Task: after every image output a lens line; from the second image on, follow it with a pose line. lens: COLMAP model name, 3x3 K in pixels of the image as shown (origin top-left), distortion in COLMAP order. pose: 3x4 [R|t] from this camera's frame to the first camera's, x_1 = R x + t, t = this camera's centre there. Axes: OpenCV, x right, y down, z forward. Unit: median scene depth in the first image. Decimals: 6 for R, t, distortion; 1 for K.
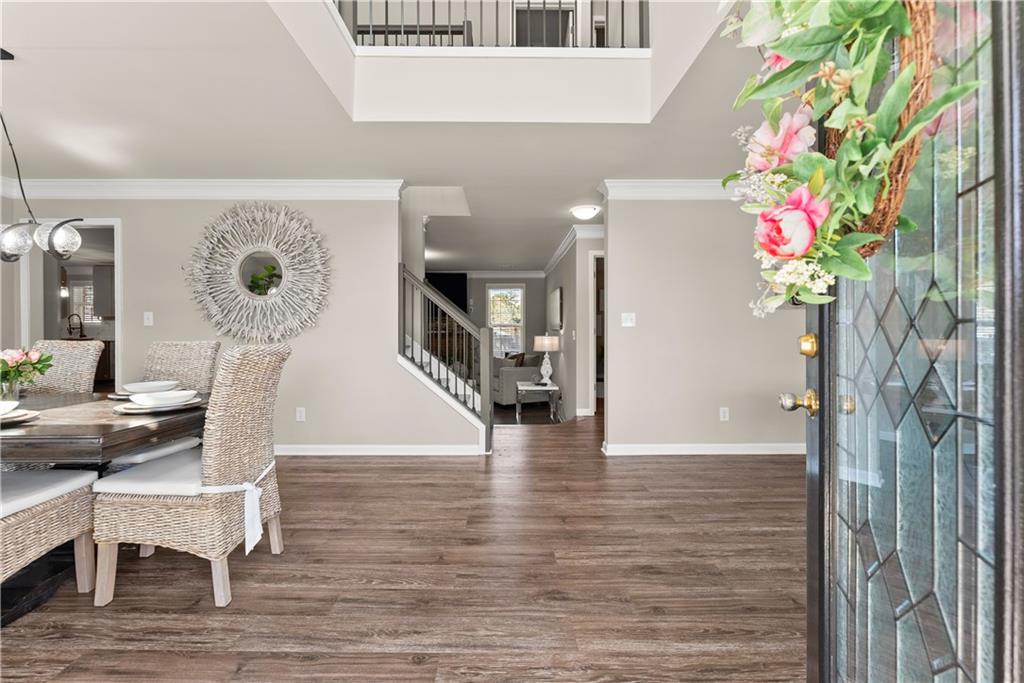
lens RADIAL K [[417.5, 0, 506.2], [0, 417.5, 329.6], [0, 0, 1]] dist [-0.000949, -0.000181]
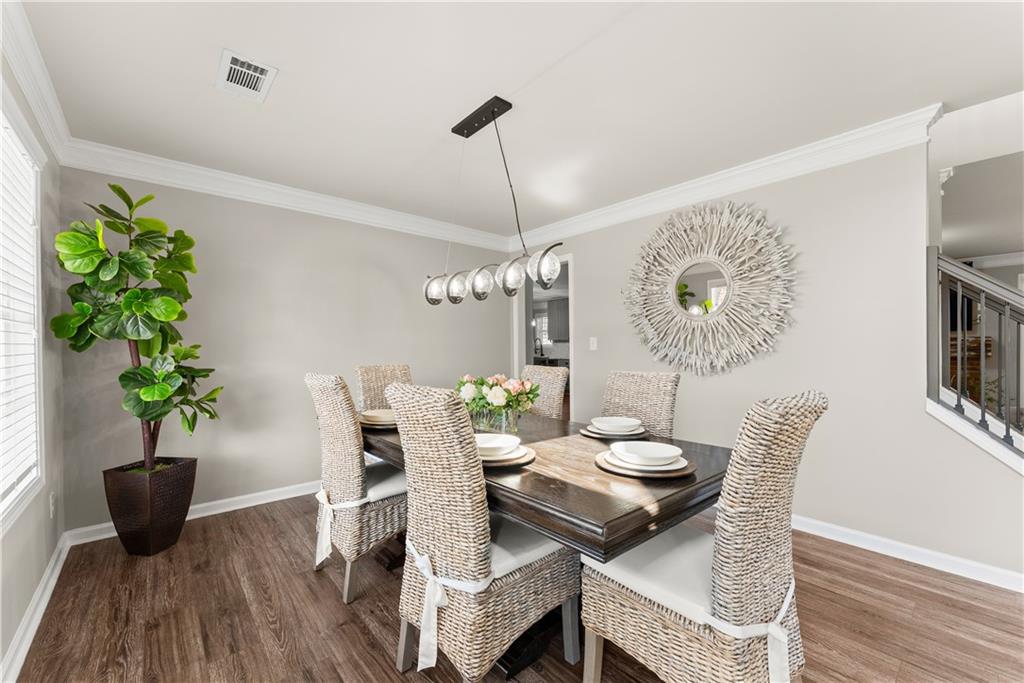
lens RADIAL K [[403.6, 0, 512.9], [0, 403.6, 351.6], [0, 0, 1]] dist [0.000233, 0.000039]
pose [[0.657281, 0.004740, -0.753630, -0.219635], [0.003954, 0.999945, 0.009737, -0.016607], [0.753635, -0.009380, 0.657226, 0.172731]]
